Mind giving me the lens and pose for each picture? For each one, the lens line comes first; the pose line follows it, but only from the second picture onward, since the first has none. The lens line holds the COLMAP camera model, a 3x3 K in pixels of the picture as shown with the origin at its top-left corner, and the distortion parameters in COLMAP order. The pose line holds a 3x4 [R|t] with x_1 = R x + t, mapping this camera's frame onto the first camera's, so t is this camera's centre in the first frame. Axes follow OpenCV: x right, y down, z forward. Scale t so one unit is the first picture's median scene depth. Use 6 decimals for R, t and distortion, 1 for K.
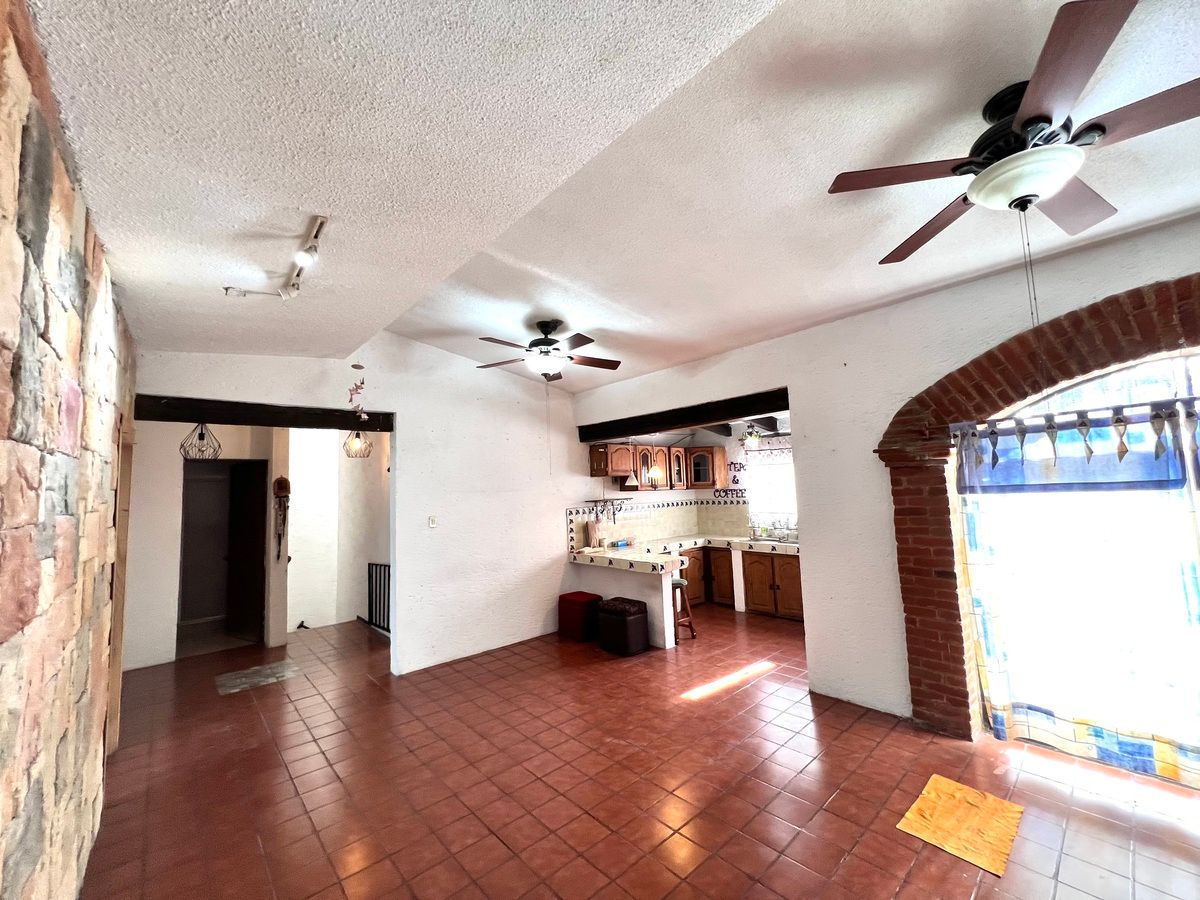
lens RADIAL K [[479.3, 0, 598.5], [0, 479.3, 448.1], [0, 0, 1]] dist [-0.002576, 0.001040]
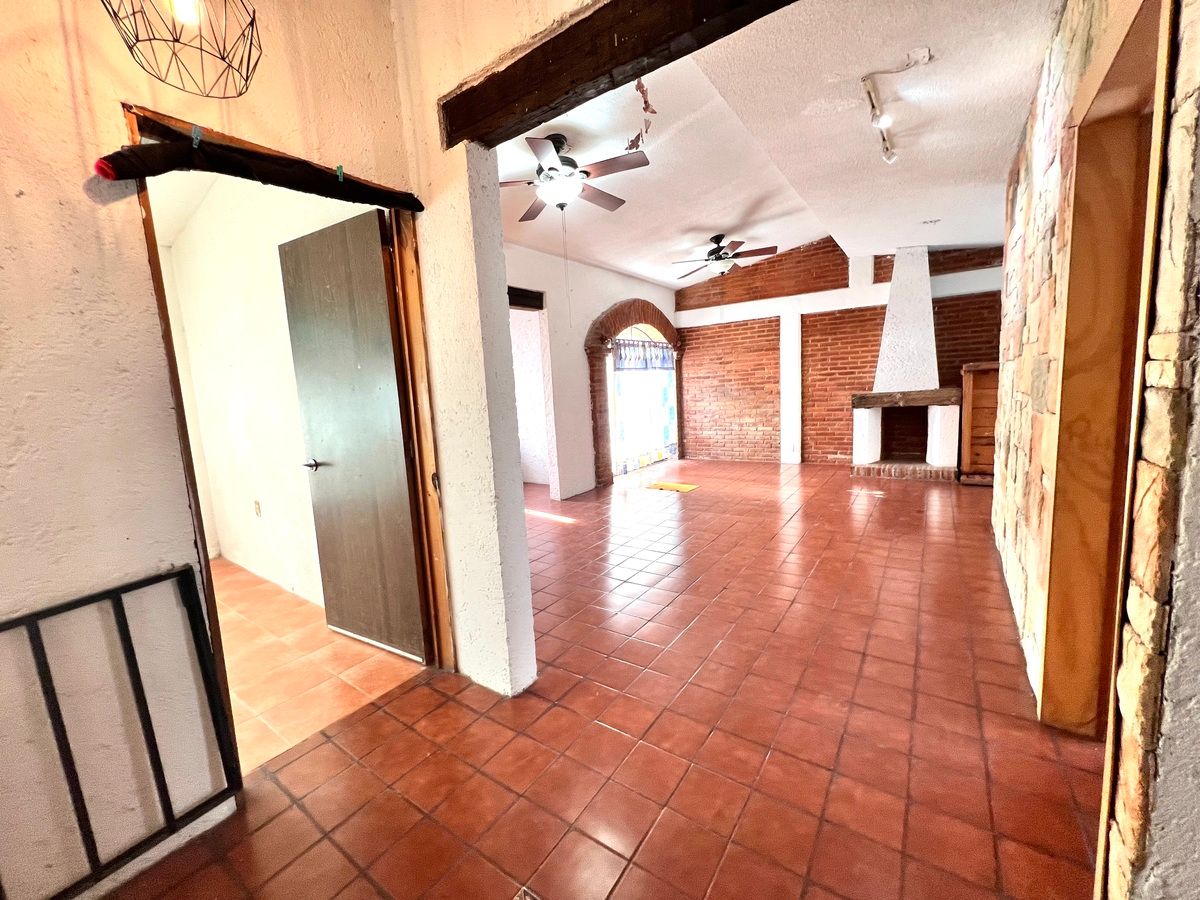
lens RADIAL K [[479.3, 0, 599.6], [0, 479.3, 449.6], [0, 0, 1]] dist [-0.002576, 0.001040]
pose [[-0.225066, -0.074204, 0.971514, -1.152610], [-0.021327, 0.997232, 0.071228, 0.252226], [-0.974110, -0.004689, -0.226026, 1.328864]]
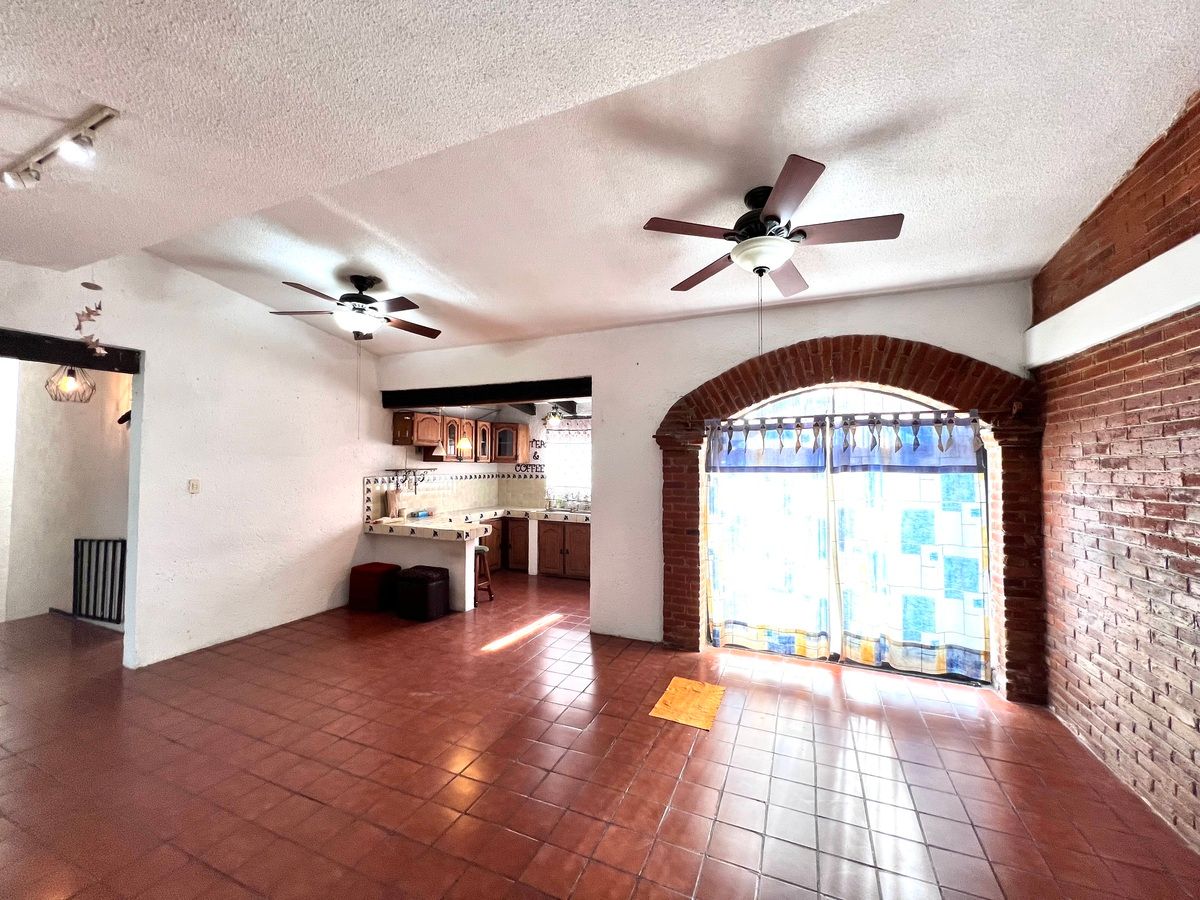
lens RADIAL K [[479.3, 0, 598.1], [0, 479.3, 448.4], [0, 0, 1]] dist [-0.002576, 0.001040]
pose [[0.908888, 0.055485, 0.413333, -0.068499], [-0.075594, 0.996611, 0.032441, 0.007809], [-0.410132, -0.060731, 0.910002, -0.079128]]
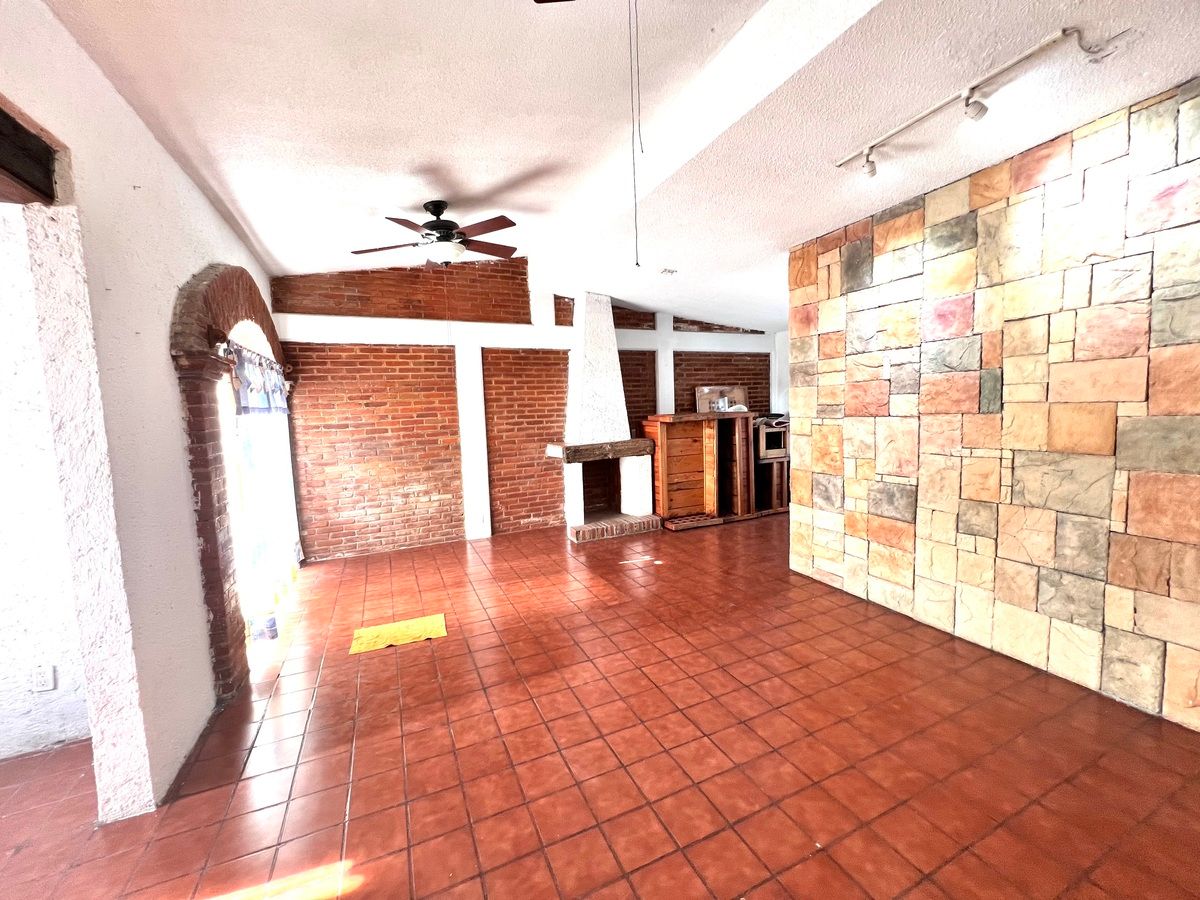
lens RADIAL K [[479.3, 0, 598.1], [0, 479.3, 448.6], [0, 0, 1]] dist [-0.002576, 0.001040]
pose [[-0.949769, 0.048015, 0.309246, -0.176981], [0.047646, 0.998826, -0.008750, 0.175491], [-0.309303, 0.006424, -0.950942, 1.437756]]
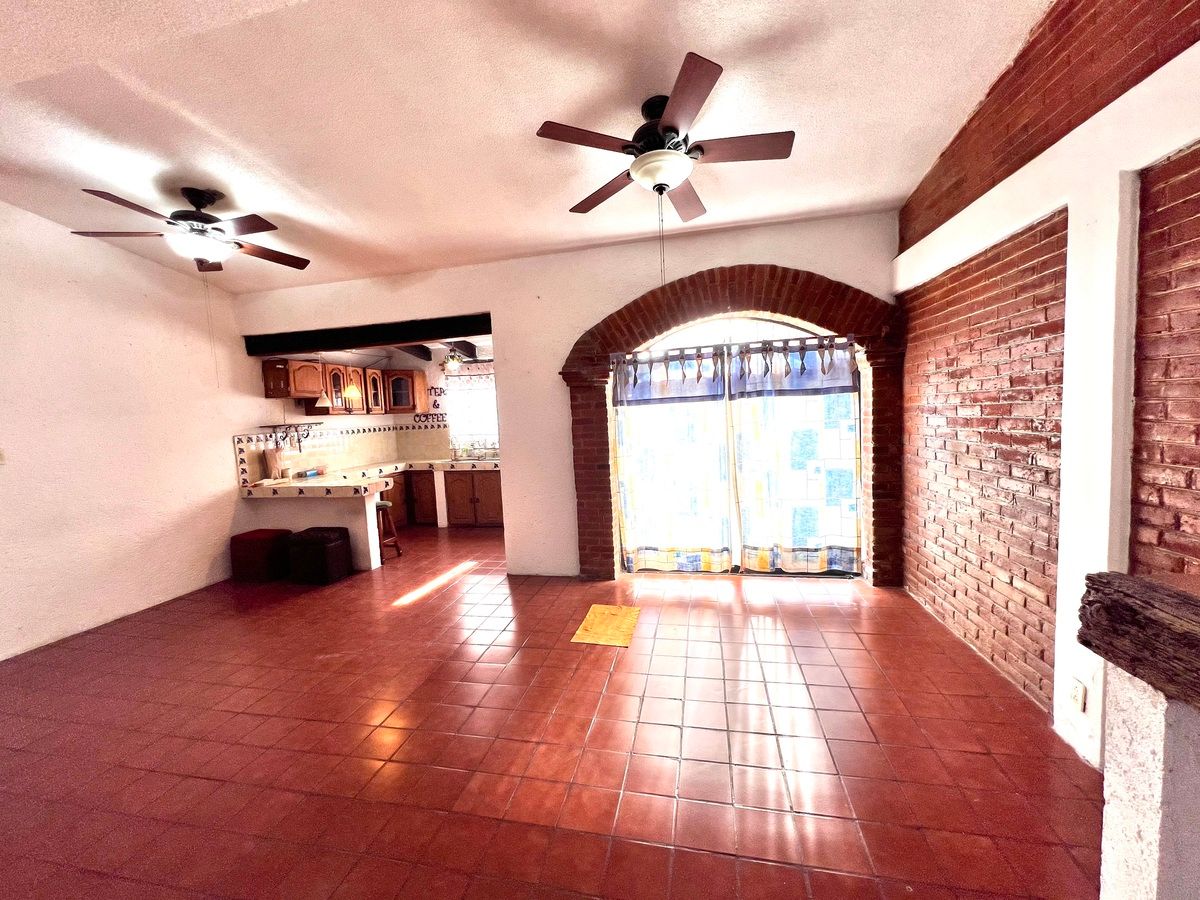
lens RADIAL K [[479.3, 0, 597.8], [0, 479.3, 448.2], [0, 0, 1]] dist [-0.002576, 0.001040]
pose [[0.812684, -0.046264, 0.580865, -0.061074], [-0.033206, 0.991546, 0.125432, 0.038364], [-0.581758, -0.121225, 0.804278, -0.061745]]
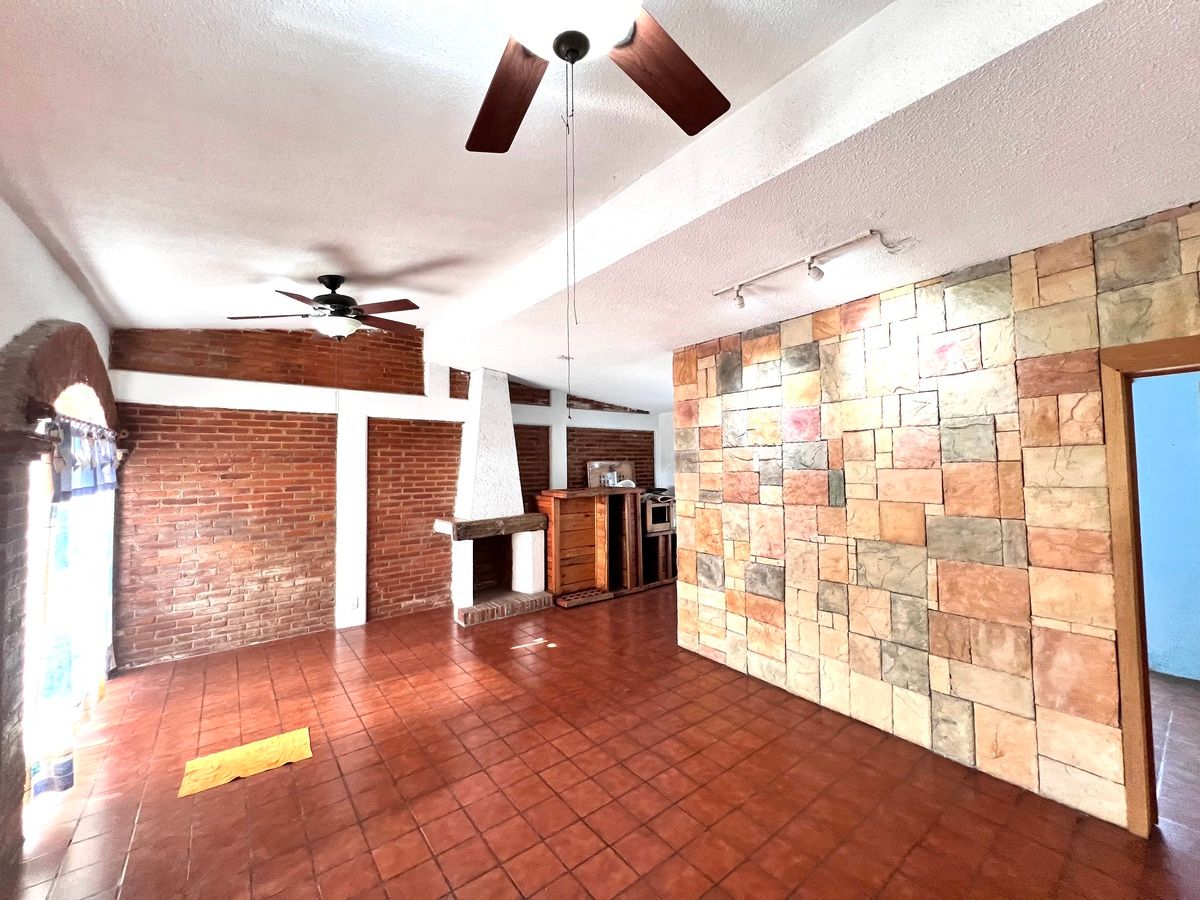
lens RADIAL K [[479.3, 0, 597.9], [0, 479.3, 448.8], [0, 0, 1]] dist [-0.002576, 0.001040]
pose [[-0.996010, 0.053552, 0.071388, -0.155722], [0.044480, 0.991396, -0.123111, 0.124200], [-0.077367, -0.119444, -0.989822, 1.466023]]
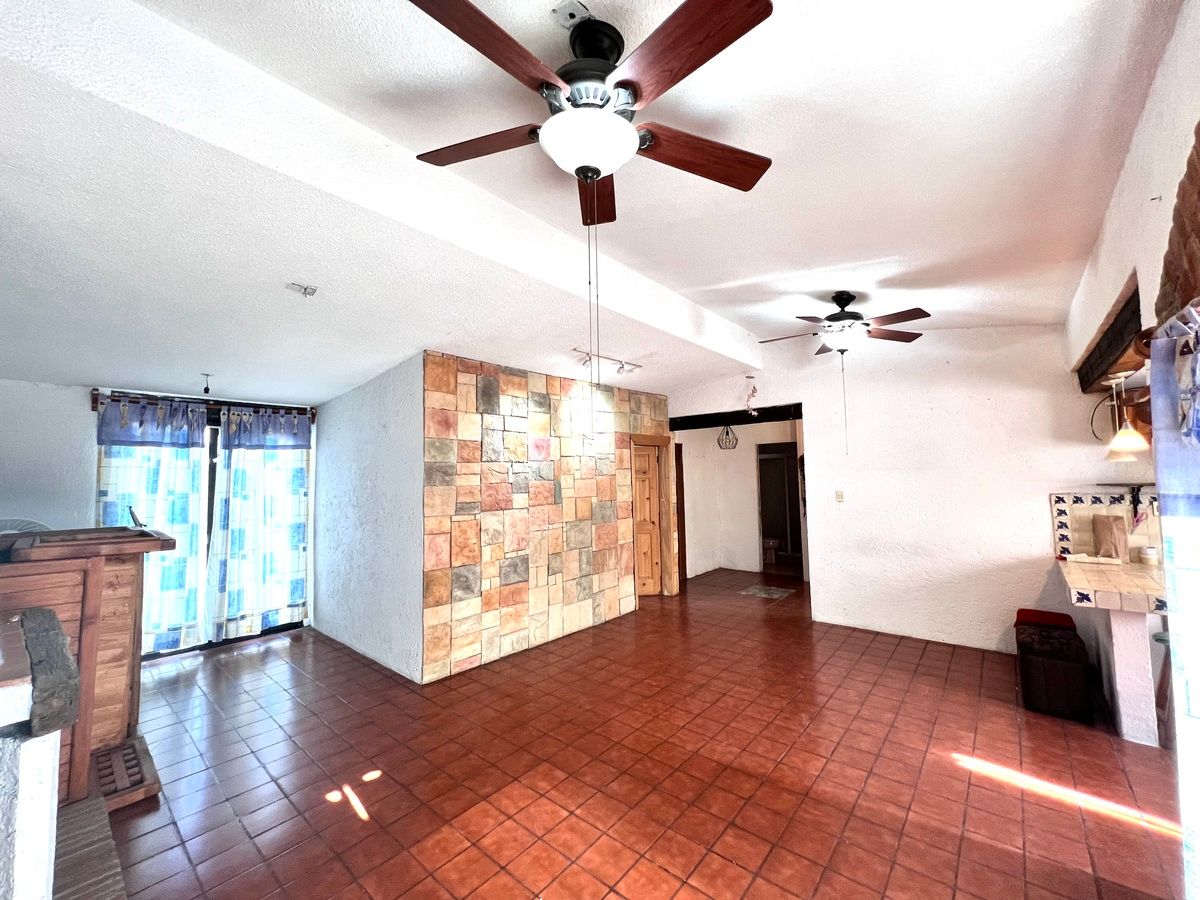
lens RADIAL K [[479.3, 0, 596.8], [0, 479.3, 449.1], [0, 0, 1]] dist [-0.002576, 0.001040]
pose [[0.128901, -0.024132, -0.991364, 0.911333], [0.101008, 0.994824, -0.011083, 0.004683], [0.986500, -0.098707, 0.130671, 0.440713]]
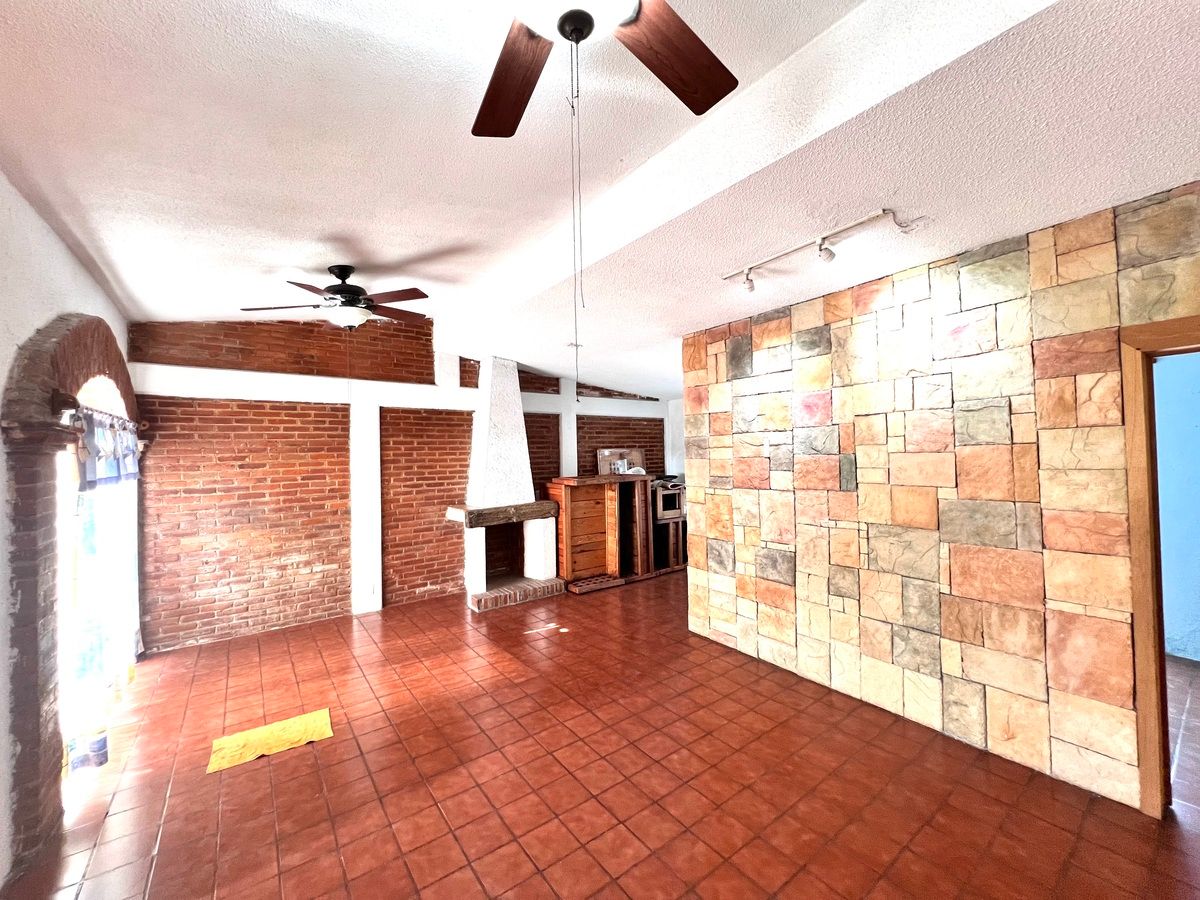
lens RADIAL K [[479.3, 0, 597.9], [0, 479.3, 448.5], [0, 0, 1]] dist [-0.002576, 0.001040]
pose [[-0.993720, 0.060302, 0.094252, -0.157239], [0.050728, 0.993605, -0.100874, 0.128417], [-0.099732, -0.095459, -0.990425, 1.468804]]
